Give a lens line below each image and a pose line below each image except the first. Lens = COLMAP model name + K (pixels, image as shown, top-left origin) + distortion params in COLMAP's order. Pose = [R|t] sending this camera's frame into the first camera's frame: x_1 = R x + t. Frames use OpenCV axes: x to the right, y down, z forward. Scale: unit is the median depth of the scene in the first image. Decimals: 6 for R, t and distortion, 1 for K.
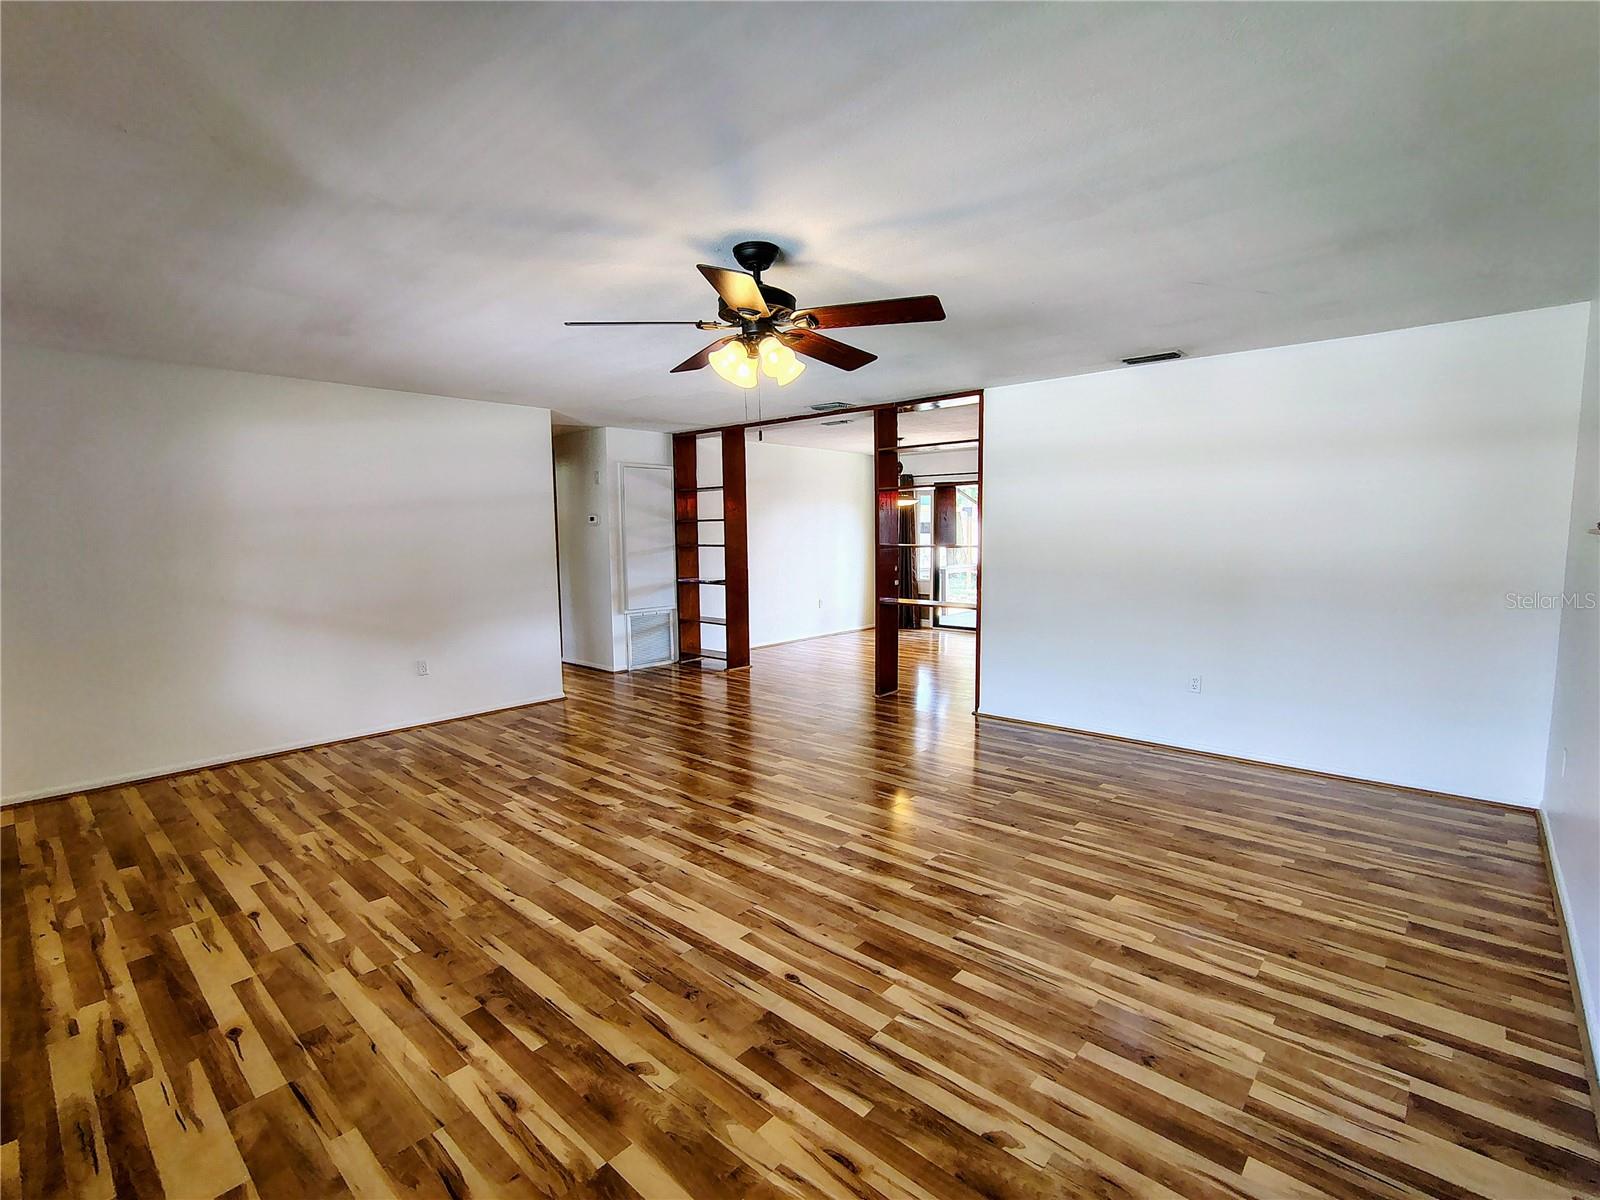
lens RADIAL K [[745.8, 0, 797.0], [0, 745.8, 600.1], [0, 0, 1]] dist [-0.000091, 0.000103]
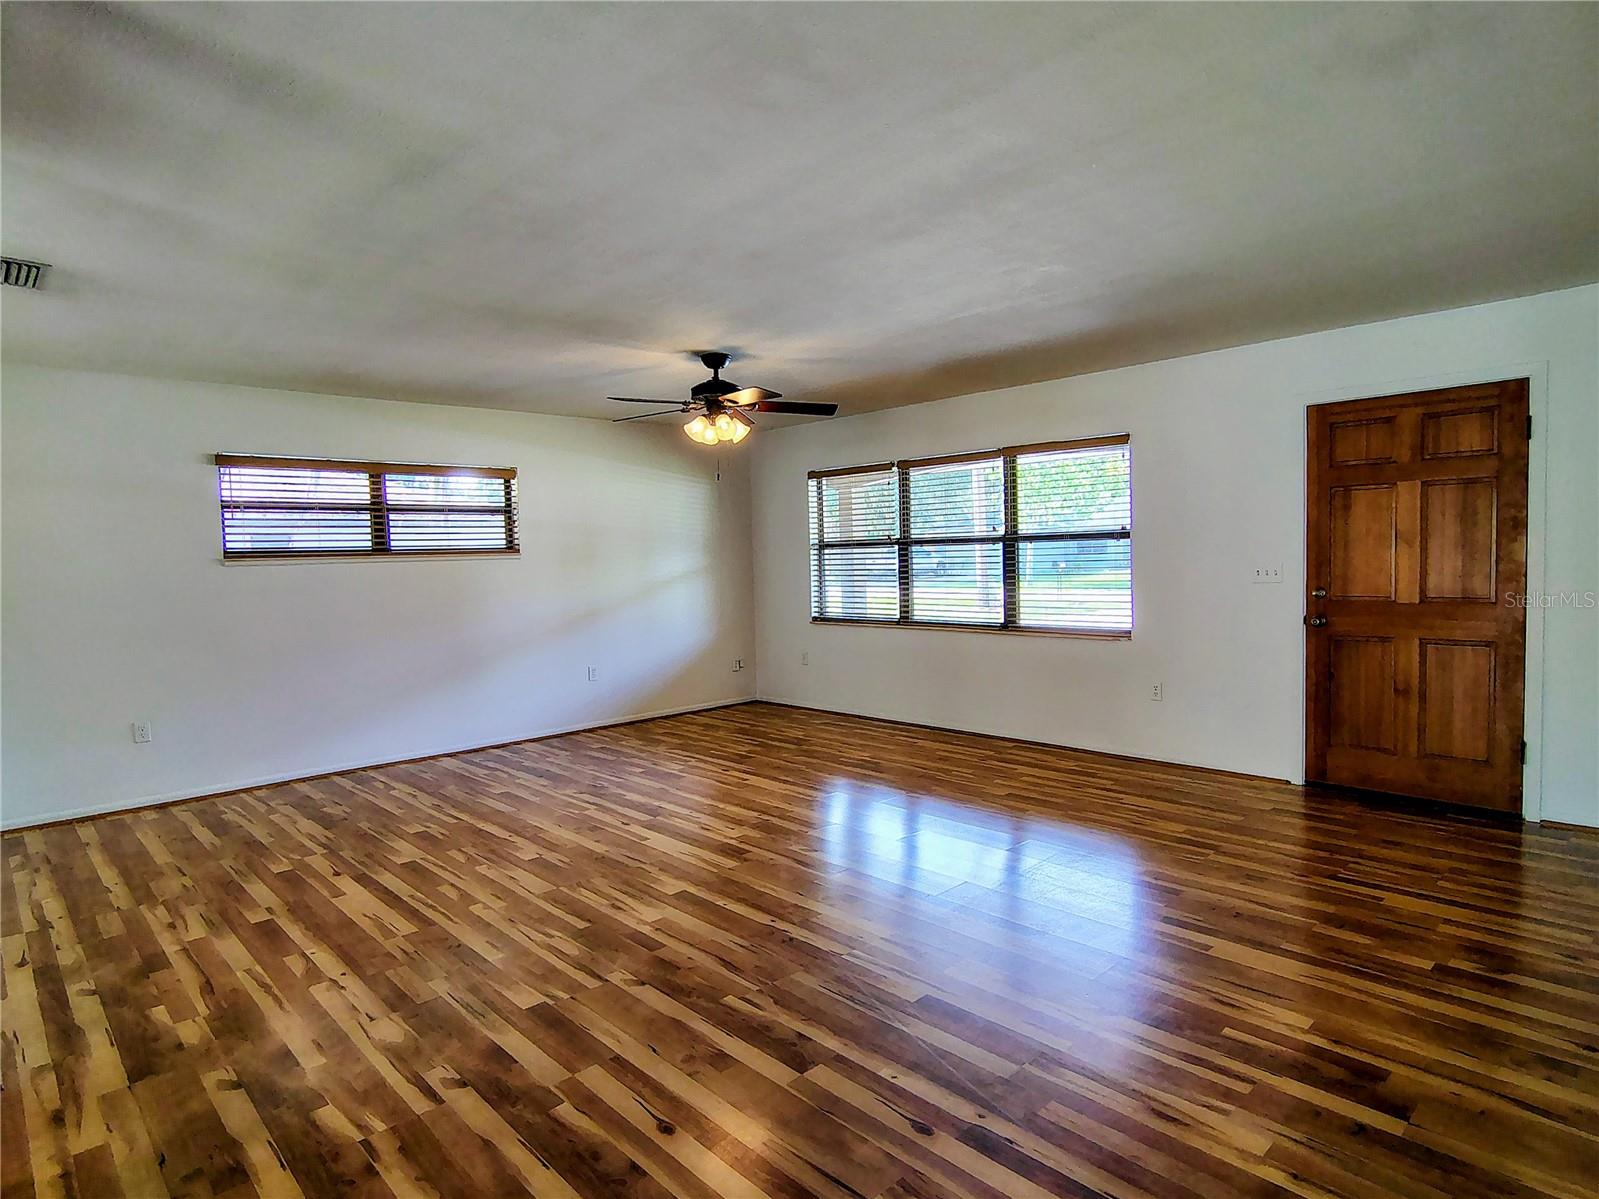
lens RADIAL K [[889.8, 0, 799.5], [0, 889.8, 599.5], [0, 0, 1]] dist [-0.010294, -0.000517]
pose [[-0.996767, 0.035533, 0.072060, -0.281324], [0.045704, 0.988403, 0.144813, -0.192471], [-0.066079, 0.147638, -0.986832, 2.363682]]
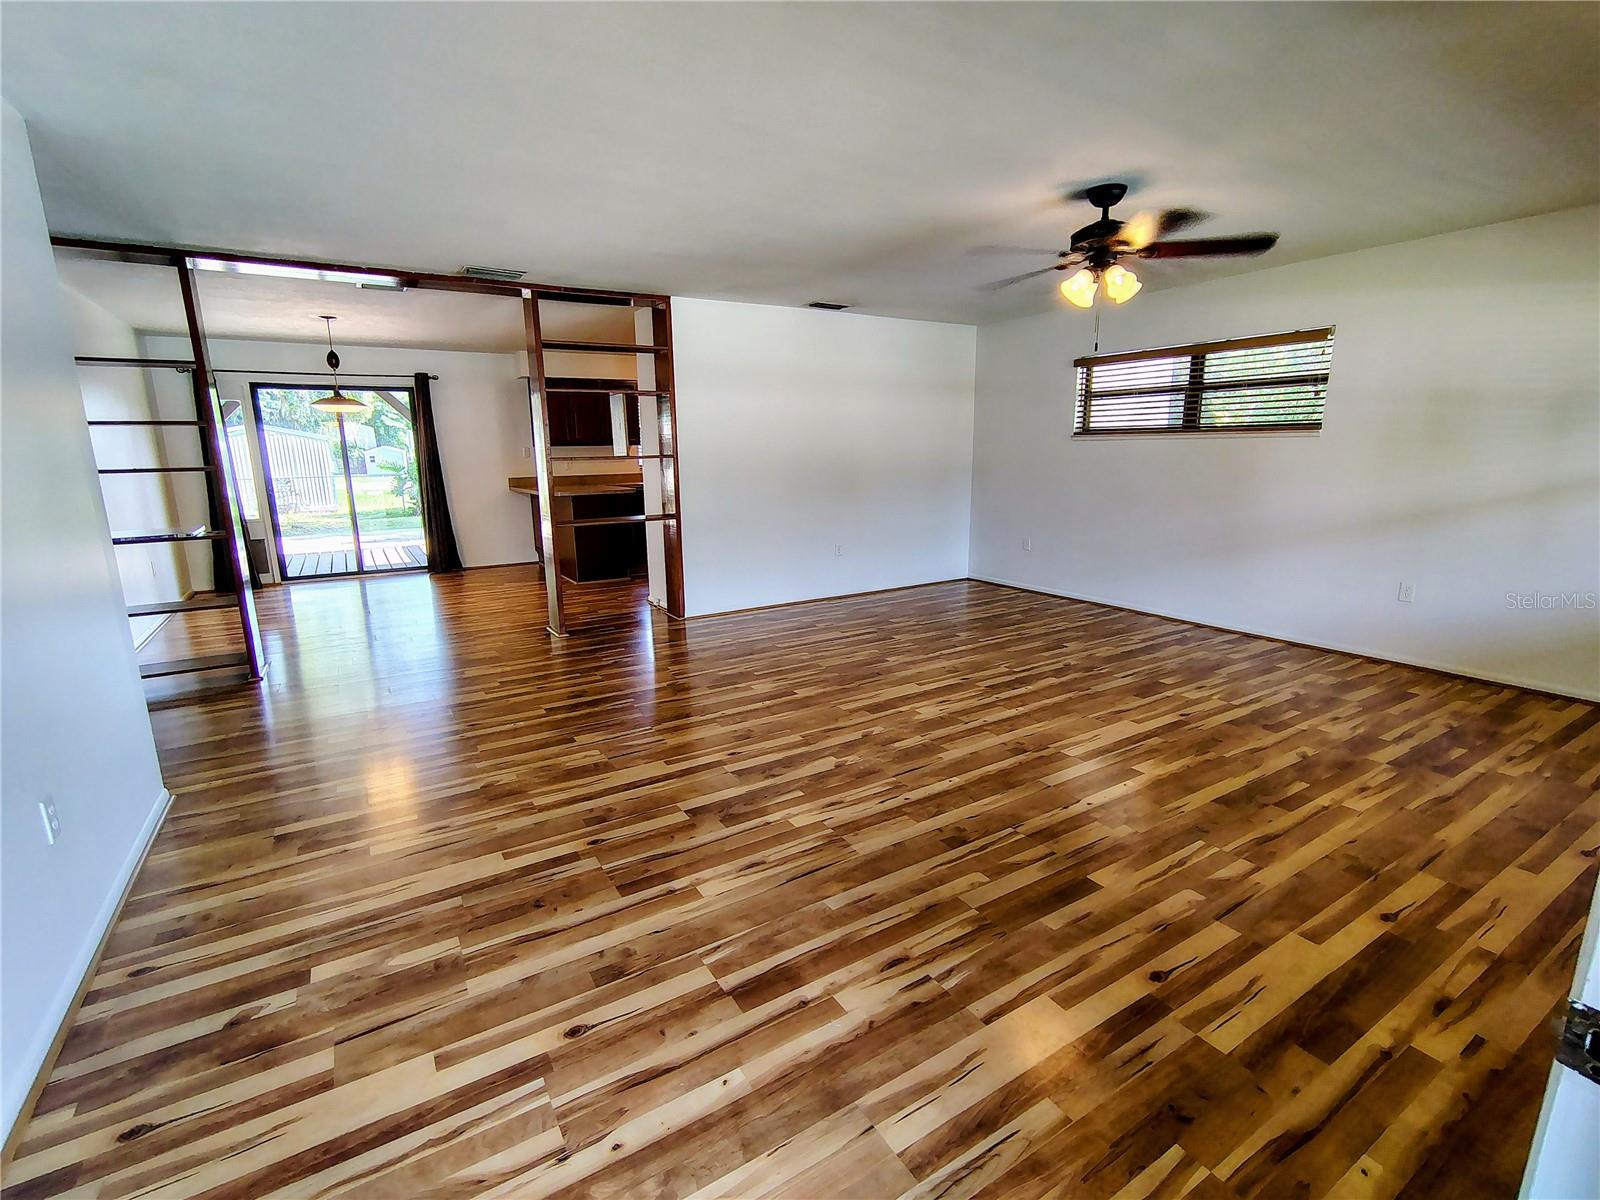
lens RADIAL K [[745.8, 0, 797.0], [0, 745.8, 600.1], [0, 0, 1]] dist [-0.000091, 0.000103]
pose [[0.278117, -0.189142, 0.941741, -1.221138], [0.102512, 0.980667, 0.166686, -0.054754], [-0.955061, 0.050181, 0.292129, 0.960704]]
